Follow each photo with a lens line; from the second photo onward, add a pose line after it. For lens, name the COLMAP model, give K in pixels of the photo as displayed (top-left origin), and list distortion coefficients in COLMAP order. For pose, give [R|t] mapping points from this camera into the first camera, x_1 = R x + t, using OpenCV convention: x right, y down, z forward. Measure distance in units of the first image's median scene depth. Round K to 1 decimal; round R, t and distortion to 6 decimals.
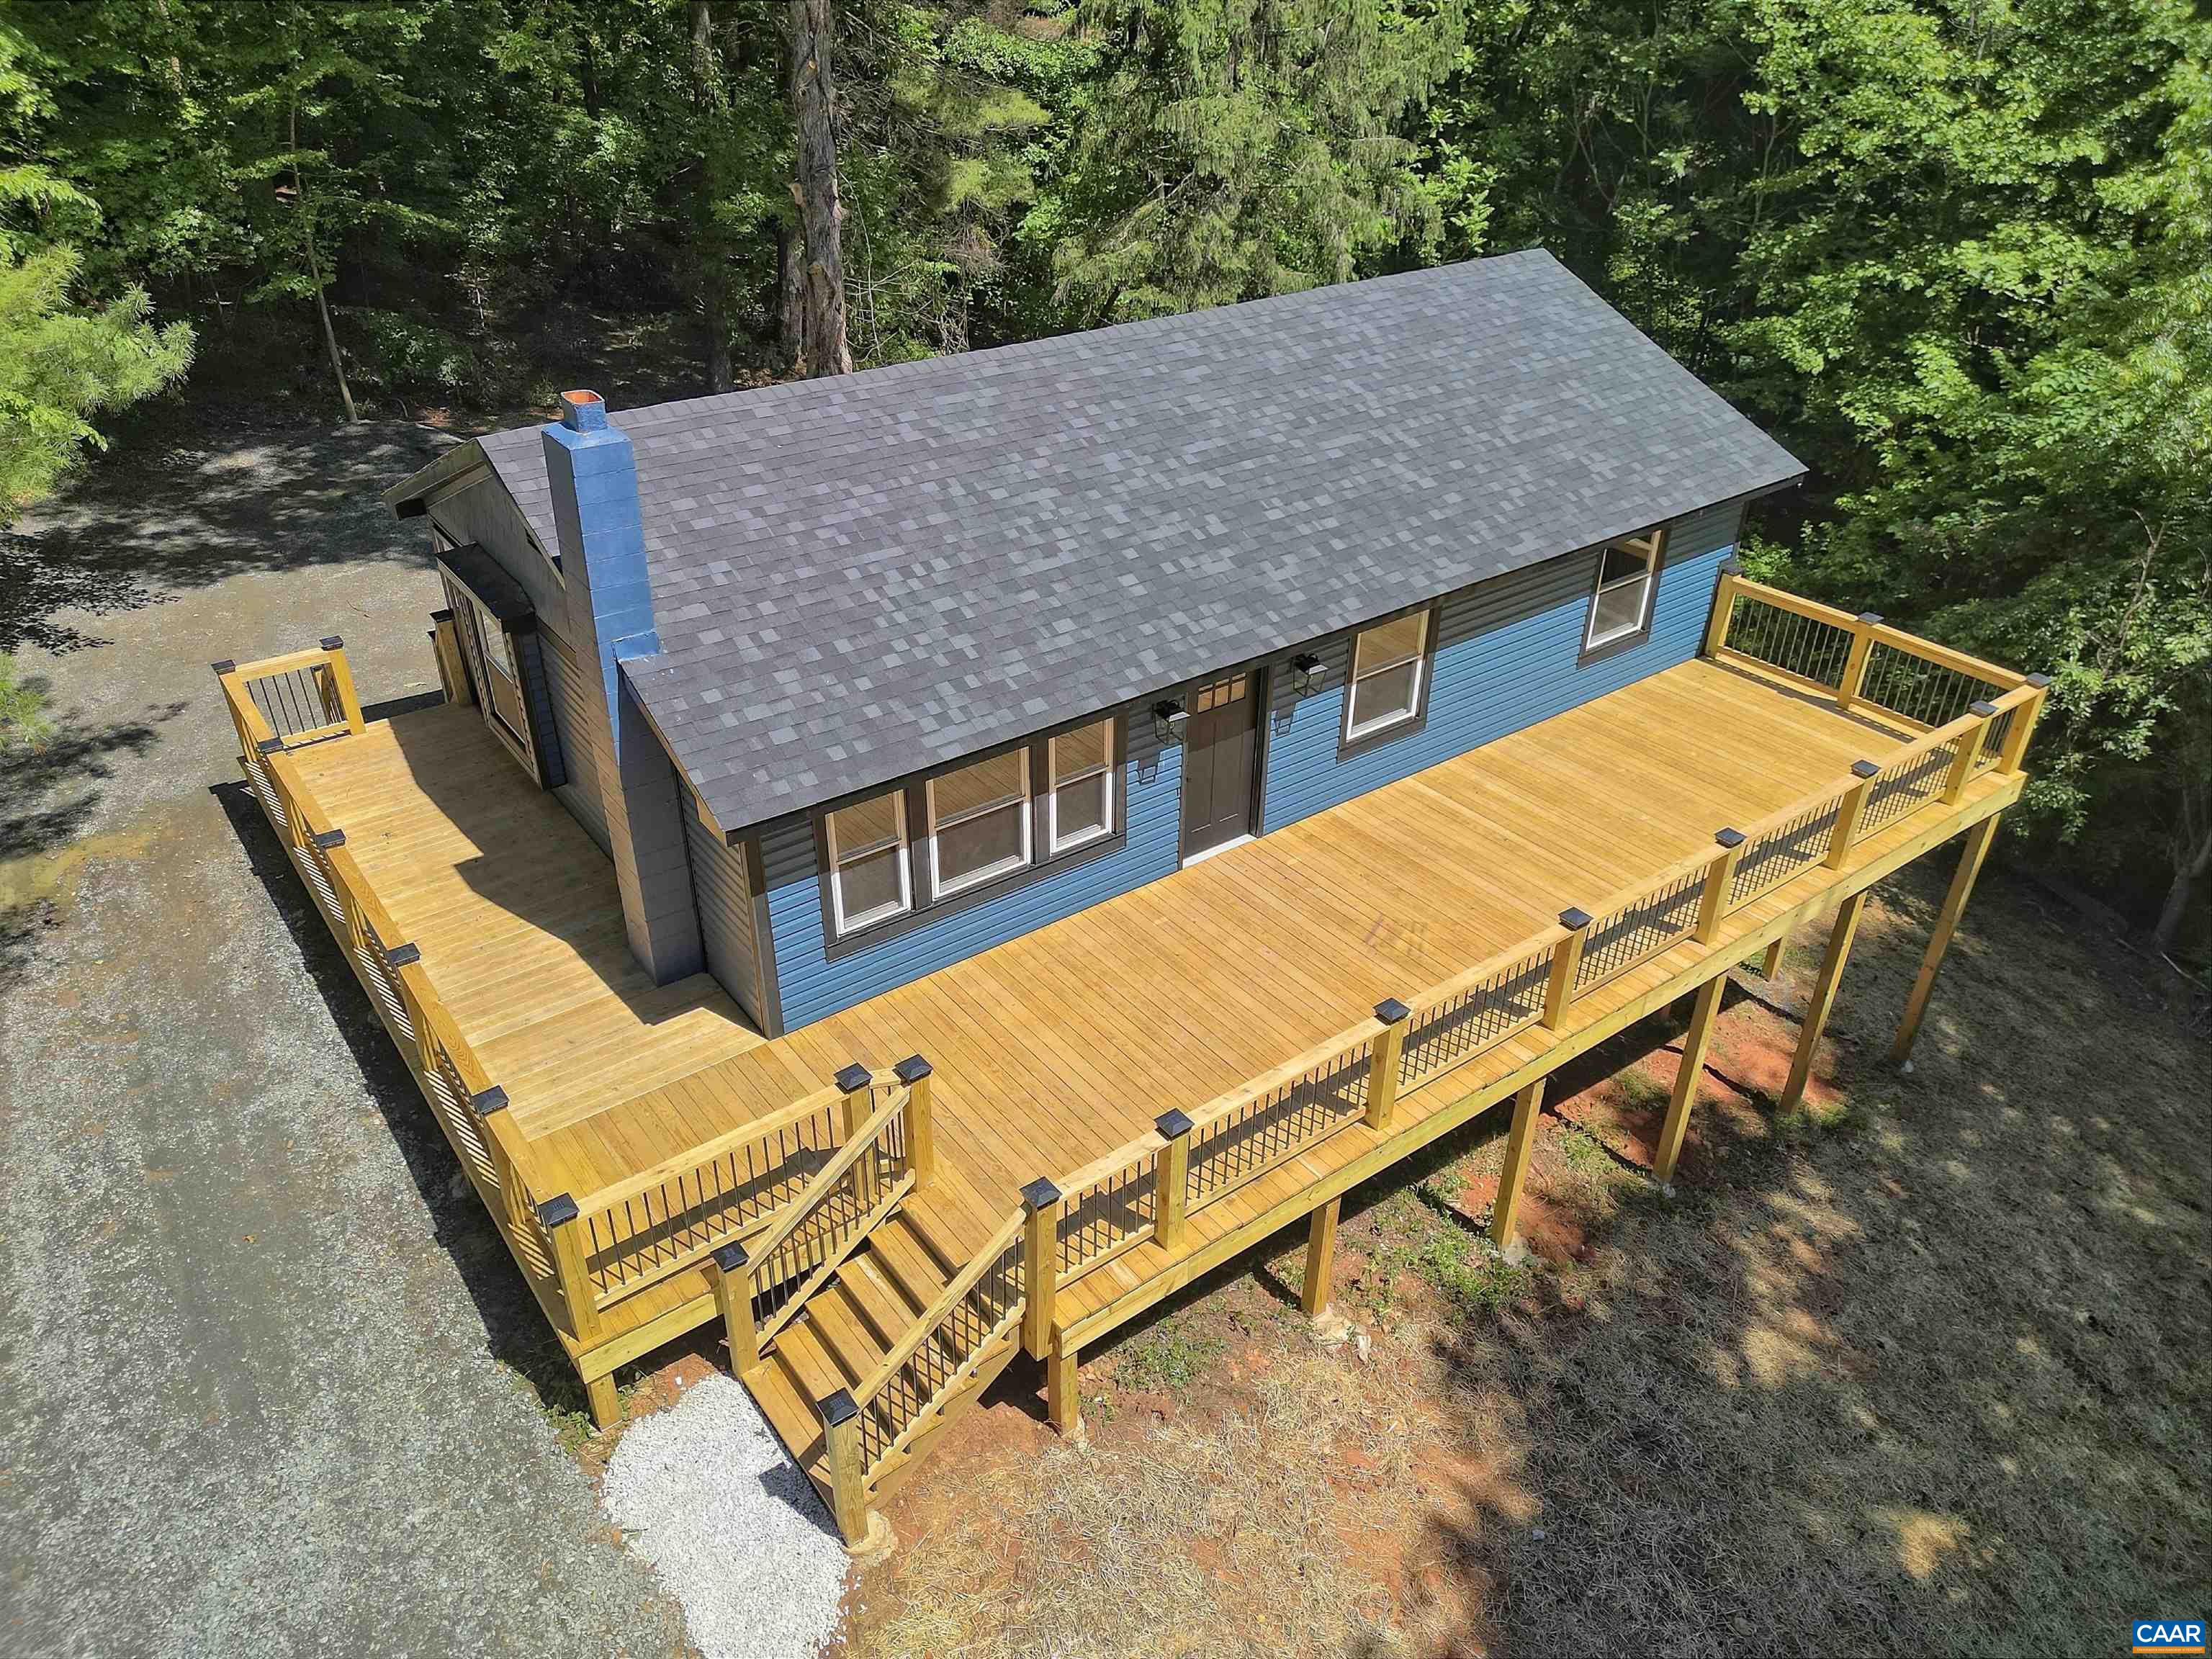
lens RADIAL K [[1550.0, 0, 1110.2], [0, 1550.0, 830.2], [0, 0, 1]] dist [0.071602, -0.066352]
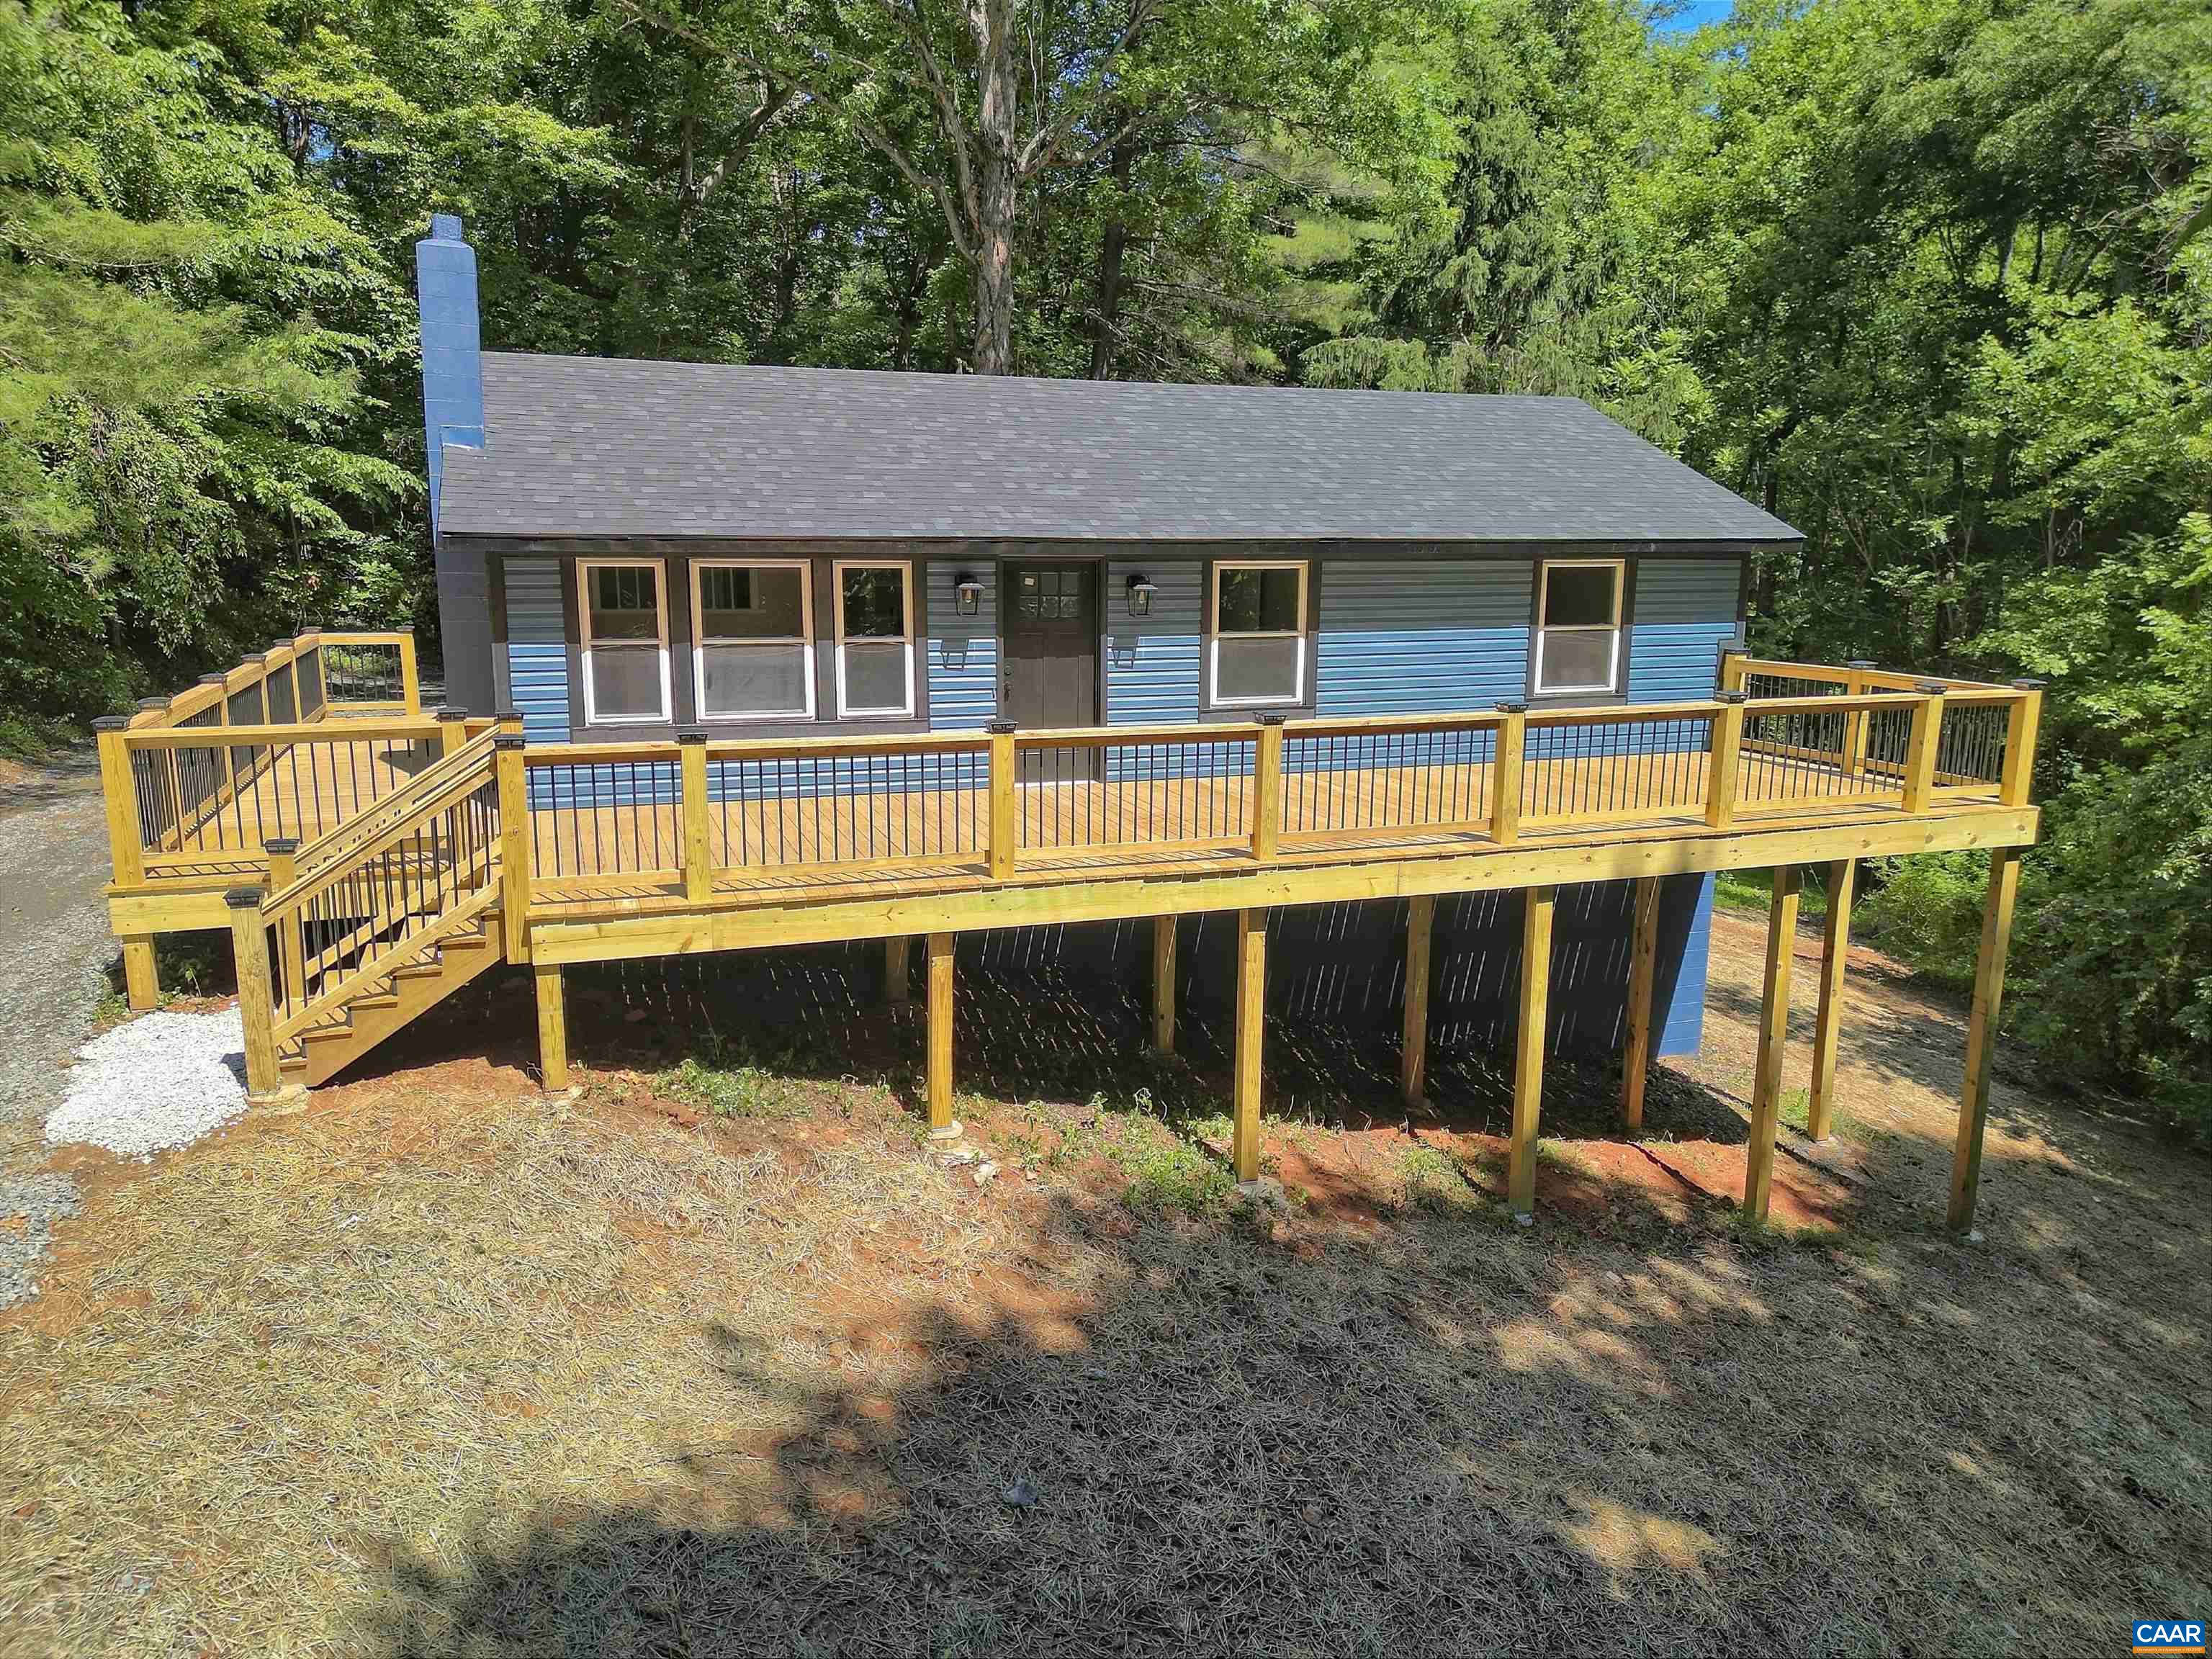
lens RADIAL K [[1550.0, 0, 1110.2], [0, 1550.0, 830.2], [0, 0, 1]] dist [0.071602, -0.066352]
pose [[0.955085, 0.054957, -0.291191, 0.405862], [-0.154158, 0.931362, -0.329850, 0.370022], [0.253077, 0.359924, 0.898001, 0.153127]]
